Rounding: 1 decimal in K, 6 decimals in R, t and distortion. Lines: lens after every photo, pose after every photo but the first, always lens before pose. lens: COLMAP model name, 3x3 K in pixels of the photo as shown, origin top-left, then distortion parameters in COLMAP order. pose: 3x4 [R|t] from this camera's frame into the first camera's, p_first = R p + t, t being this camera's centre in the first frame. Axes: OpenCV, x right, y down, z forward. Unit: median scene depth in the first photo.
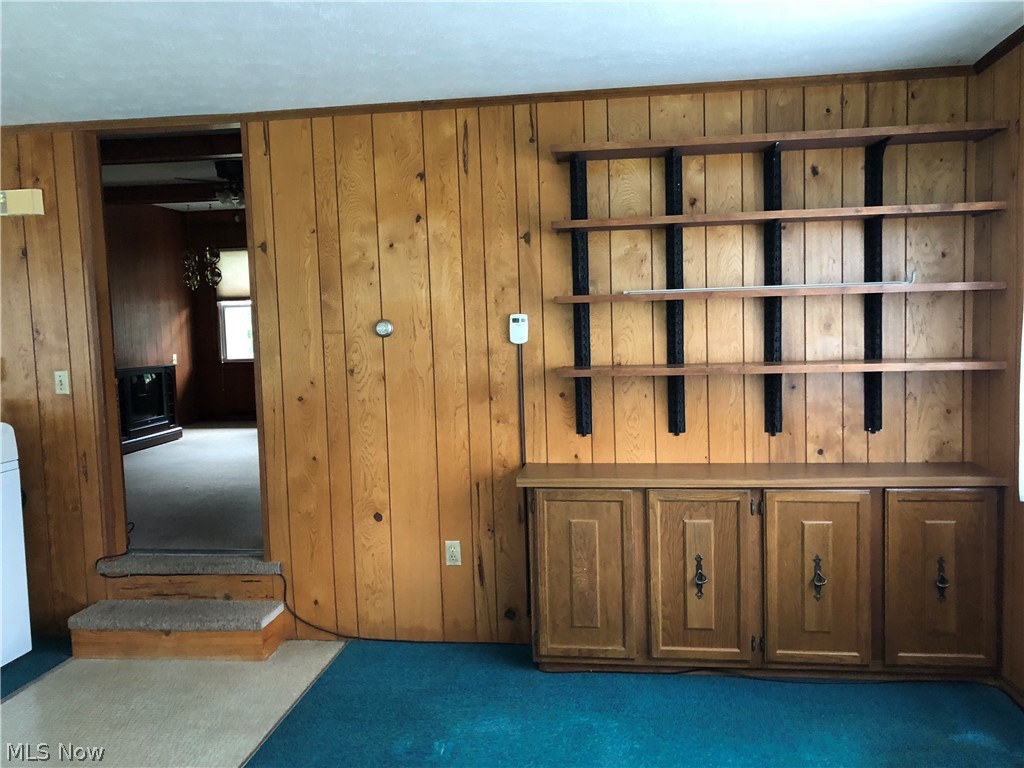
lens RADIAL K [[844.1, 0, 508.6], [0, 844.1, 373.9], [0, 0, 1]] dist [0.037147, -0.044667]
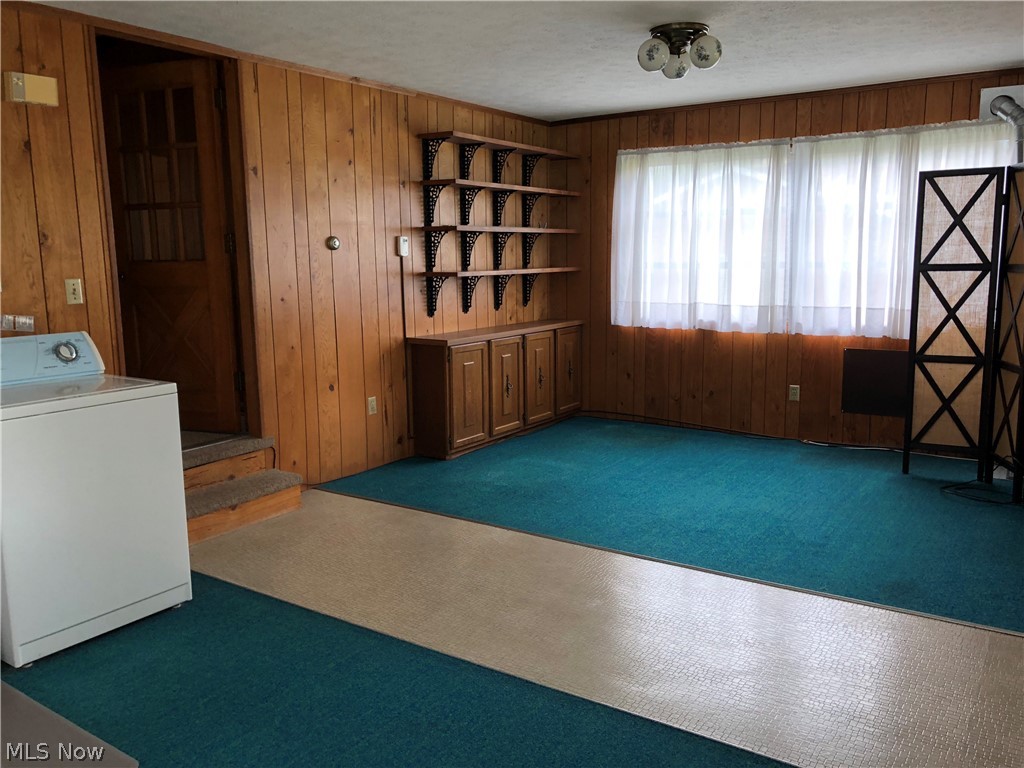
lens RADIAL K [[844.1, 0, 515.0], [0, 844.1, 384.0], [0, 0, 1]] dist [0.037147, -0.044667]
pose [[0.445682, -0.115087, 0.887763, -1.225826], [0.059680, 0.993315, 0.098810, 0.051004], [-0.893200, 0.008944, 0.449571, 0.150789]]
